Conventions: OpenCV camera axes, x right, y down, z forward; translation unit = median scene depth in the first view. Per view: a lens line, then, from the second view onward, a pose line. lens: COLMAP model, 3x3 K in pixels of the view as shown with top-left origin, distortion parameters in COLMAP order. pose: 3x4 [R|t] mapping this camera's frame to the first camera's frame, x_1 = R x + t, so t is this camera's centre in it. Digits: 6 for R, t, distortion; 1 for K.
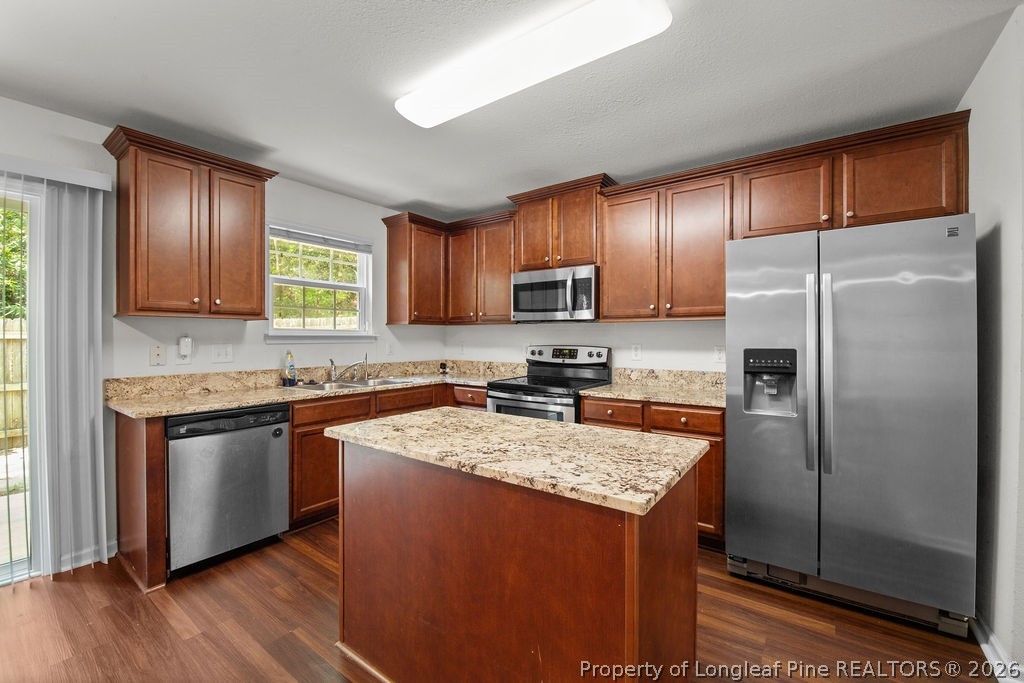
lens RADIAL K [[415.6, 0, 511.0], [0, 415.6, 341.4], [0, 0, 1]] dist [-0.017501, -0.000424]
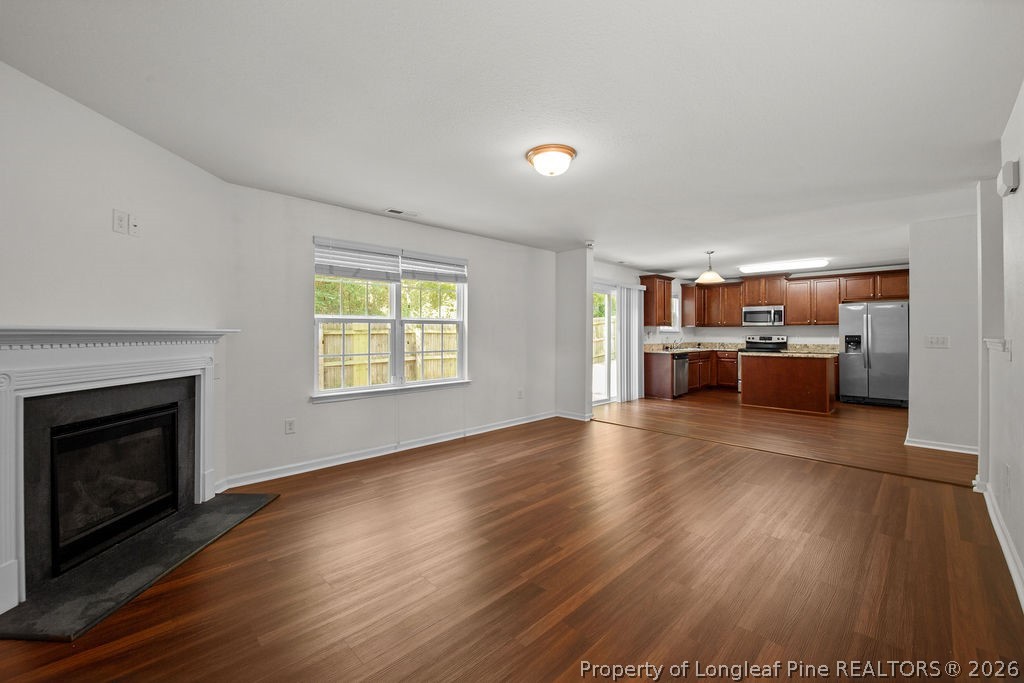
lens RADIAL K [[415.6, 0, 506.5], [0, 415.6, 331.9], [0, 0, 1]] dist [-0.017501, -0.000424]
pose [[0.985381, -0.003050, -0.170340, -1.071012], [0.002017, 0.999979, -0.006237, 0.001939], [0.170356, 0.005802, 0.985366, -1.871314]]
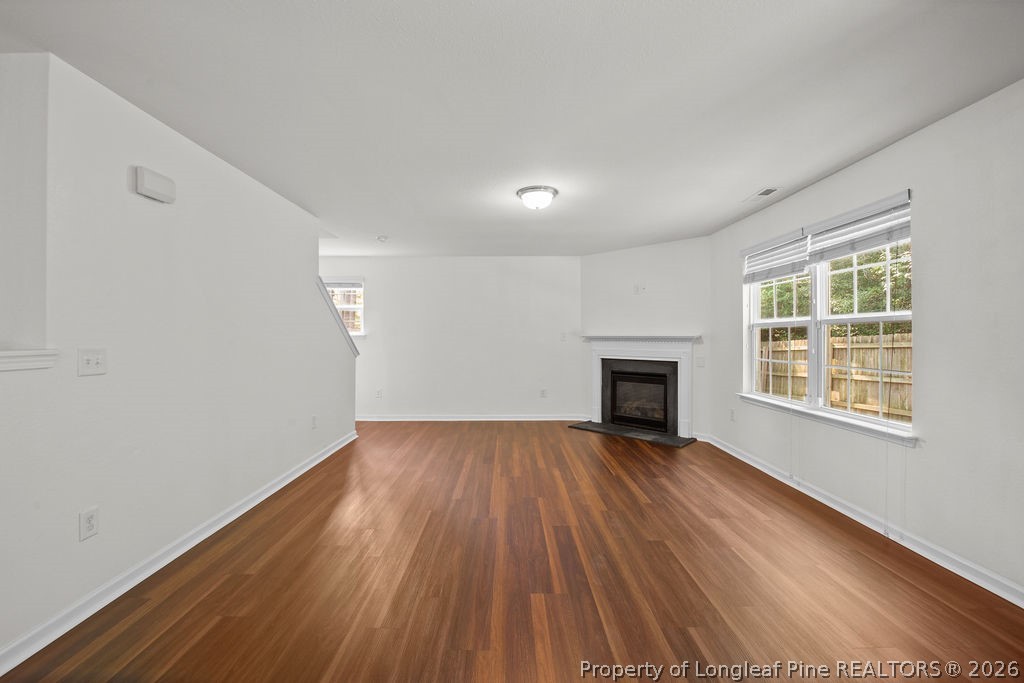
lens RADIAL K [[415.6, 0, 507.9], [0, 415.6, 339.2], [0, 0, 1]] dist [-0.017501, -0.000424]
pose [[-0.808552, 0.001794, -0.588421, 0.596885], [-0.003694, 0.999960, 0.008124, -0.018432], [0.588413, 0.008743, -0.808514, 2.574458]]
